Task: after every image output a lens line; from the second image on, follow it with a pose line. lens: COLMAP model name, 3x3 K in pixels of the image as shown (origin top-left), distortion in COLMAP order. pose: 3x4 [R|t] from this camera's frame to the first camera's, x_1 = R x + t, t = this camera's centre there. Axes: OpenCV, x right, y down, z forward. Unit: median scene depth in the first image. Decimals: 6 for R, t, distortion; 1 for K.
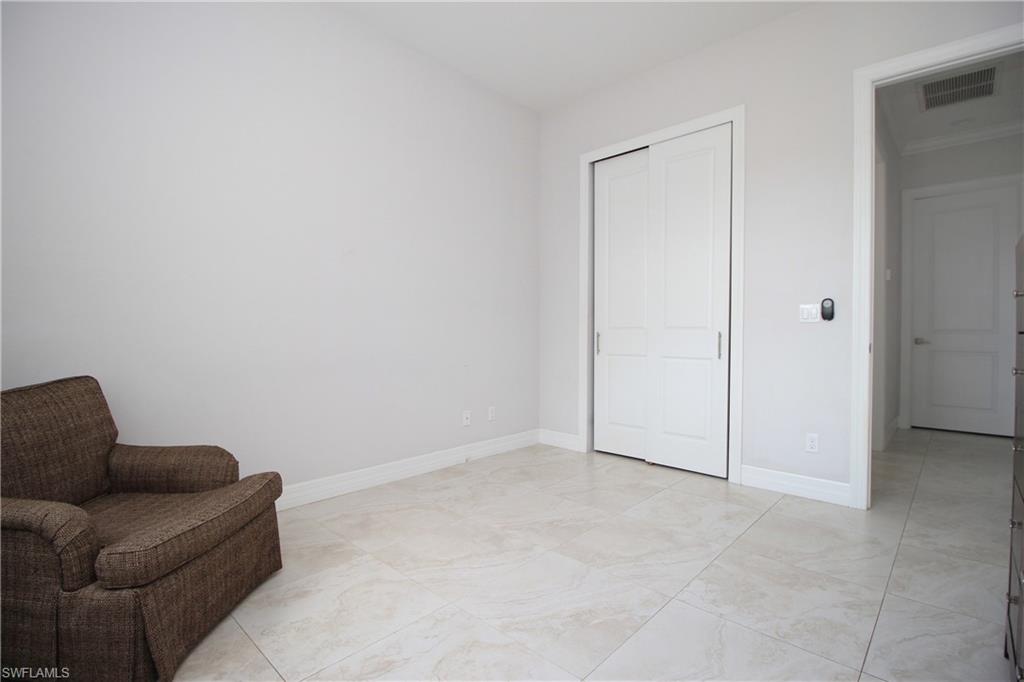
lens RADIAL K [[476.1, 0, 513.8], [0, 476.1, 338.4], [0, 0, 1]] dist [-0.000451, -0.012381]
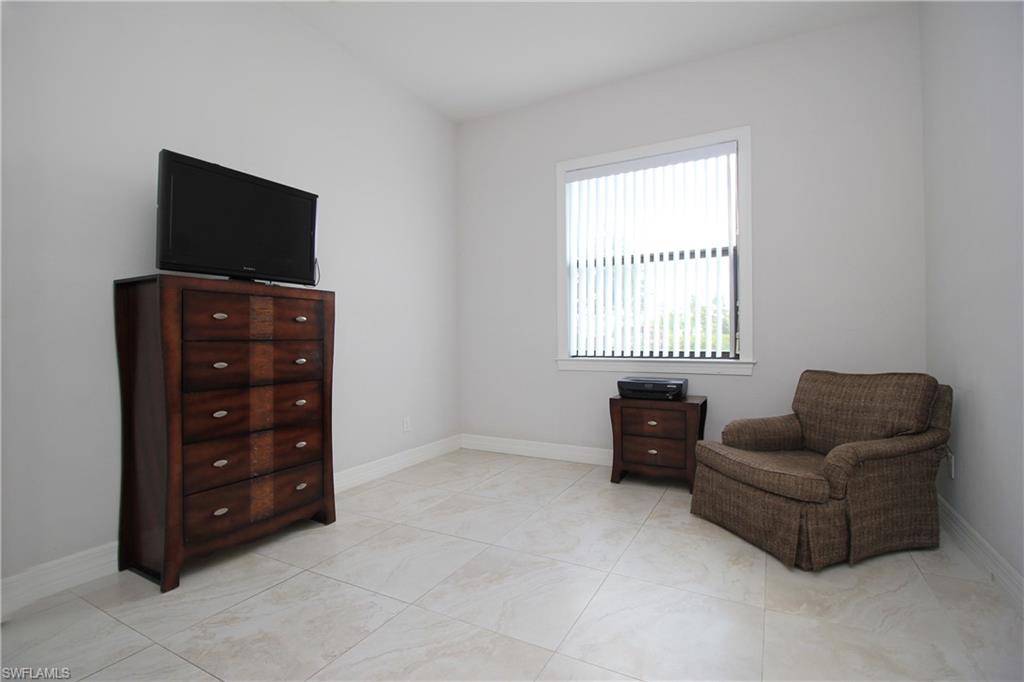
lens RADIAL K [[476.1, 0, 513.8], [0, 476.1, 338.4], [0, 0, 1]] dist [-0.000451, -0.012381]
pose [[-0.966718, 0.006665, -0.255756, 0.401144], [0.004679, 0.999954, 0.008373, -0.023170], [0.255800, 0.006897, -0.966705, 2.138339]]
